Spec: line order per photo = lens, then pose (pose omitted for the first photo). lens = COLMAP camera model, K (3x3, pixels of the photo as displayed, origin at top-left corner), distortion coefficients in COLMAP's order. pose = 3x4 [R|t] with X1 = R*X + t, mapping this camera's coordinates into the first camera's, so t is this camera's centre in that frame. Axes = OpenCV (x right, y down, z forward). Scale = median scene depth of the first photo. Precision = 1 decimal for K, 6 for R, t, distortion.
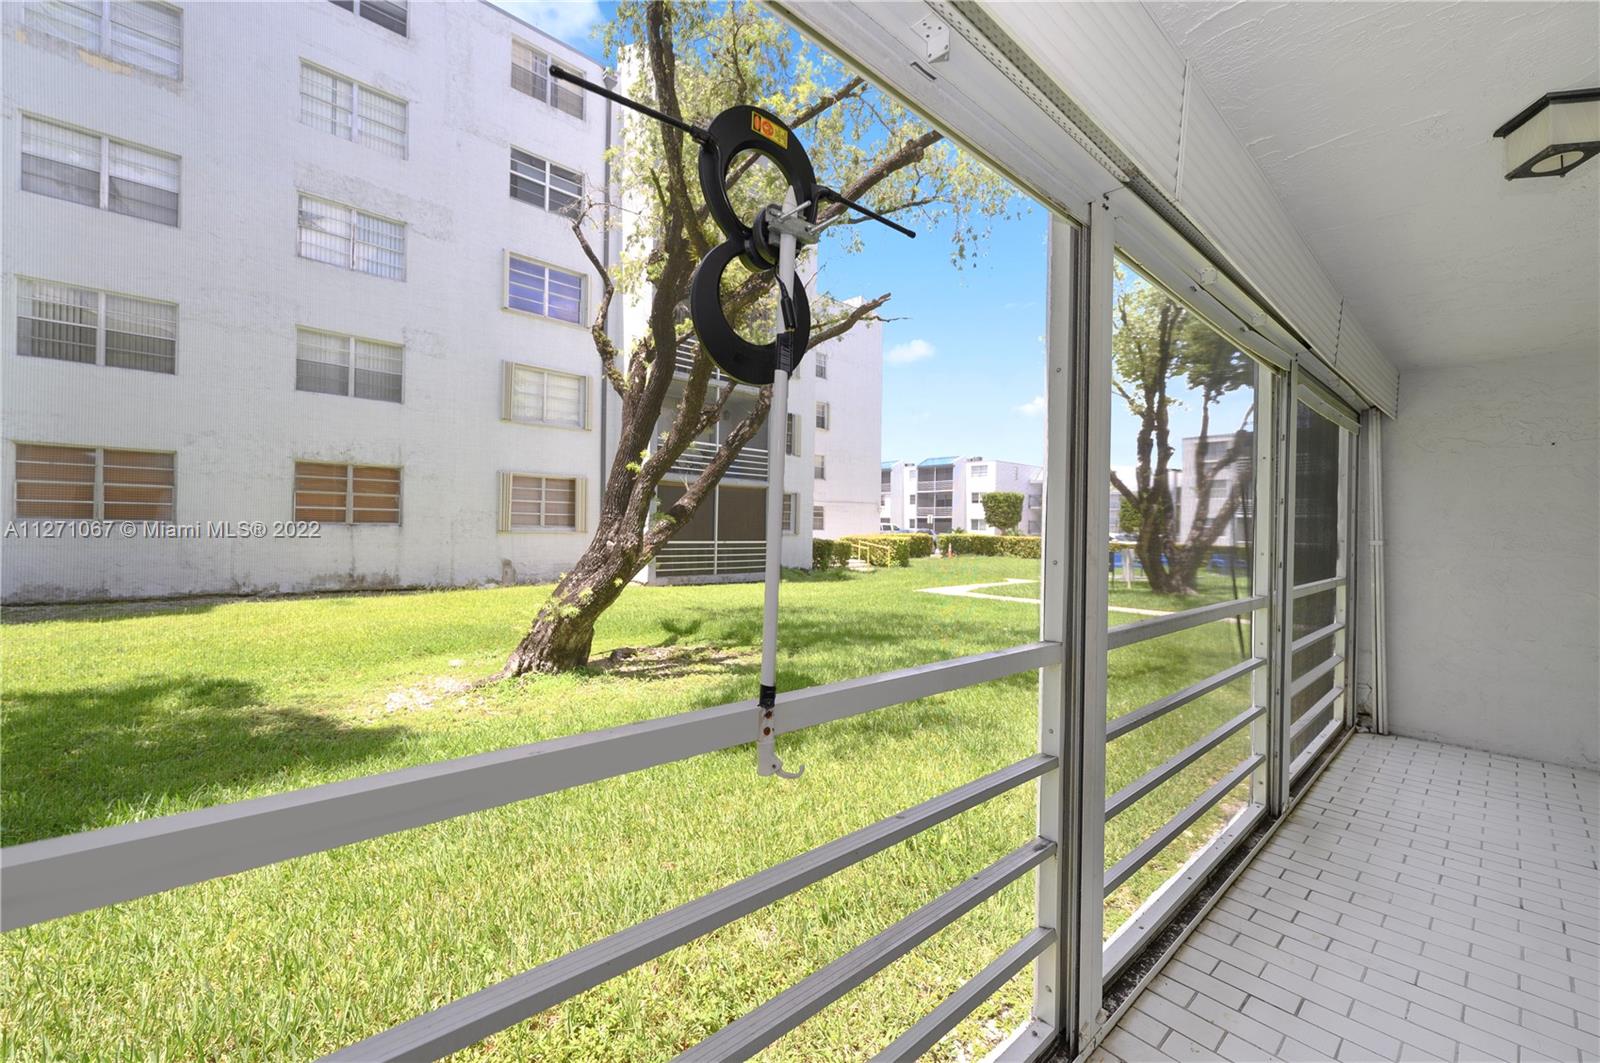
lens RADIAL K [[629.8, 0, 800.0], [0, 629.8, 531.5], [0, 0, 1]] dist [-0.002397, -0.000351]
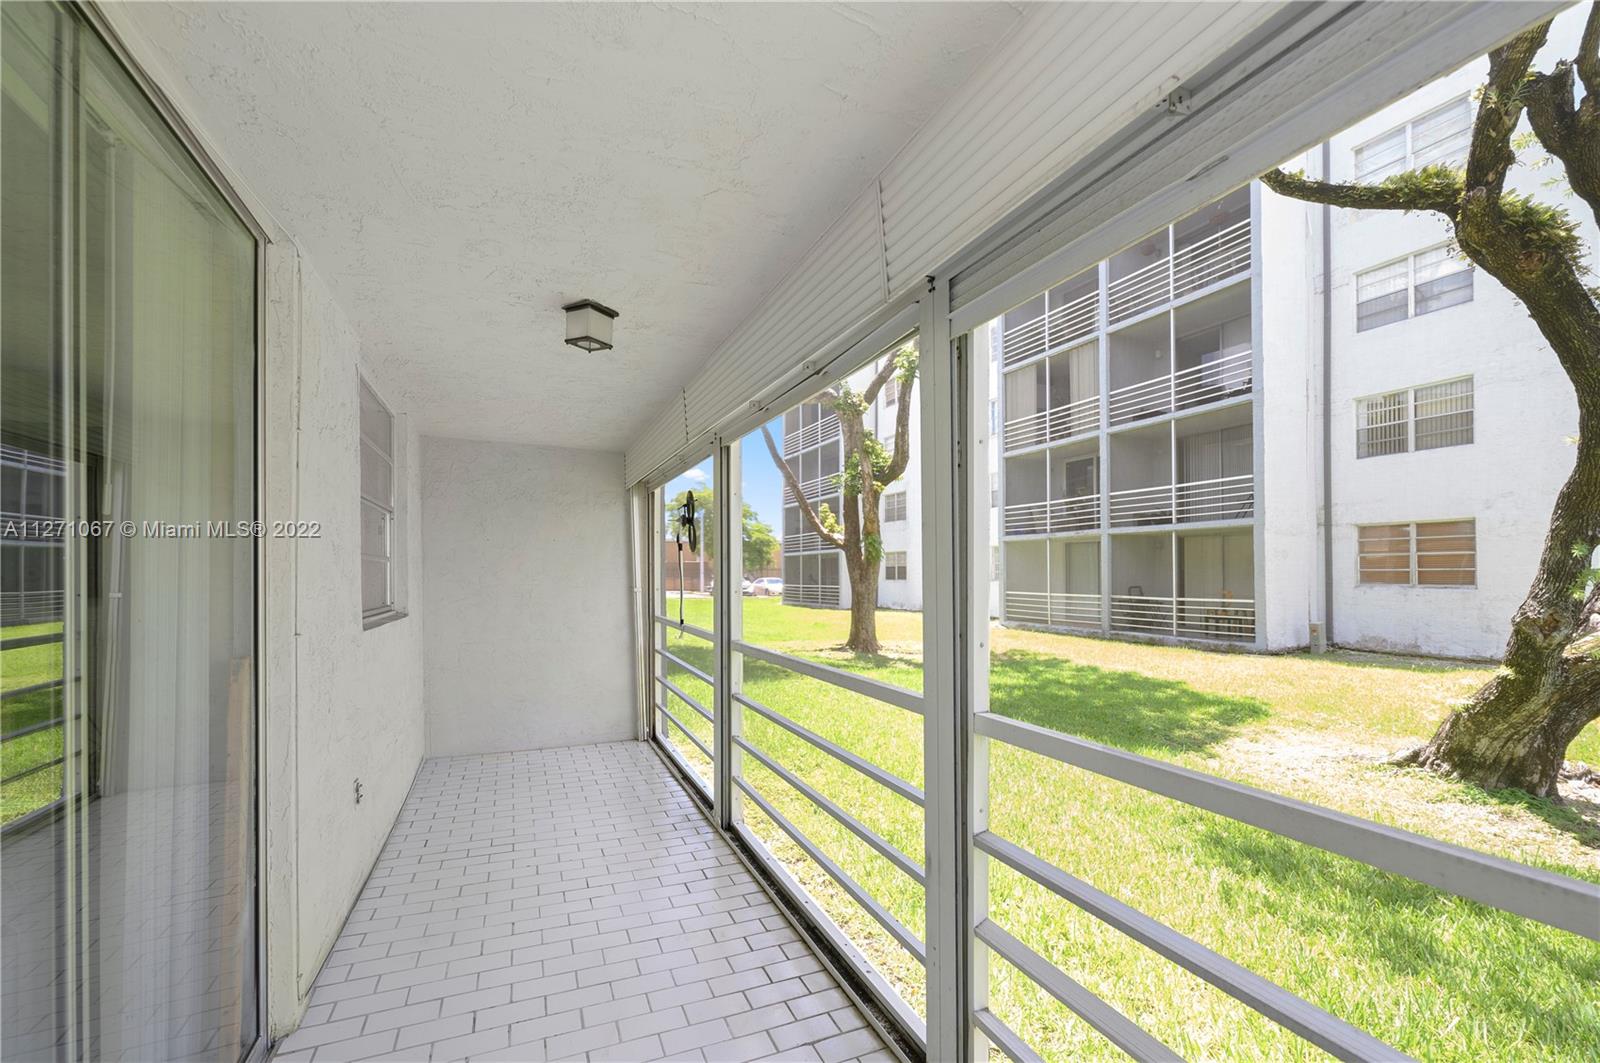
lens RADIAL K [[659.8, 0, 798.4], [0, 659.8, 573.2], [0, 0, 1]] dist [0.000058, 0.000066]
pose [[-0.310518, -0.021822, -0.950317, 0.396592], [-0.010935, 0.999752, -0.019384, -0.003810], [0.950505, 0.004373, -0.310679, 0.304172]]
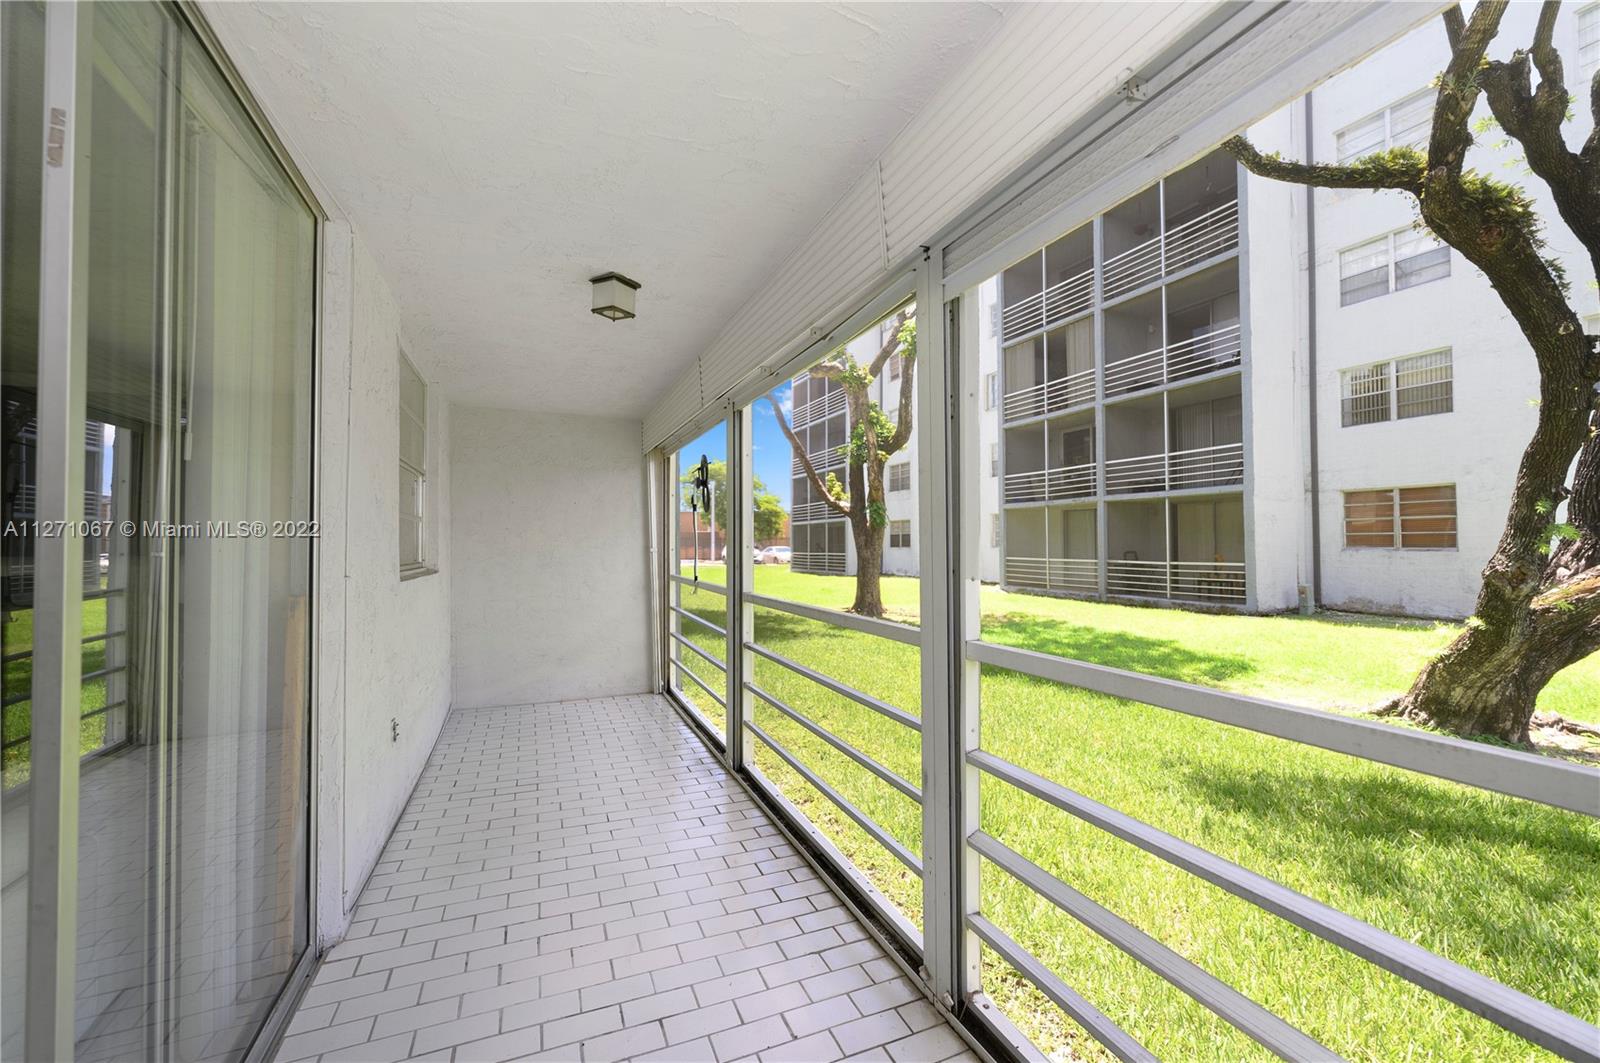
lens RADIAL K [[636.5, 0, 800.0], [0, 636.5, 531.5], [0, 0, 1]] dist [-0.000092, -0.000189]
pose [[-0.319669, -0.037173, -0.946800, 0.410607], [-0.012429, 0.999309, -0.035038, 0.007355], [0.947448, 0.000567, -0.319910, 0.308952]]
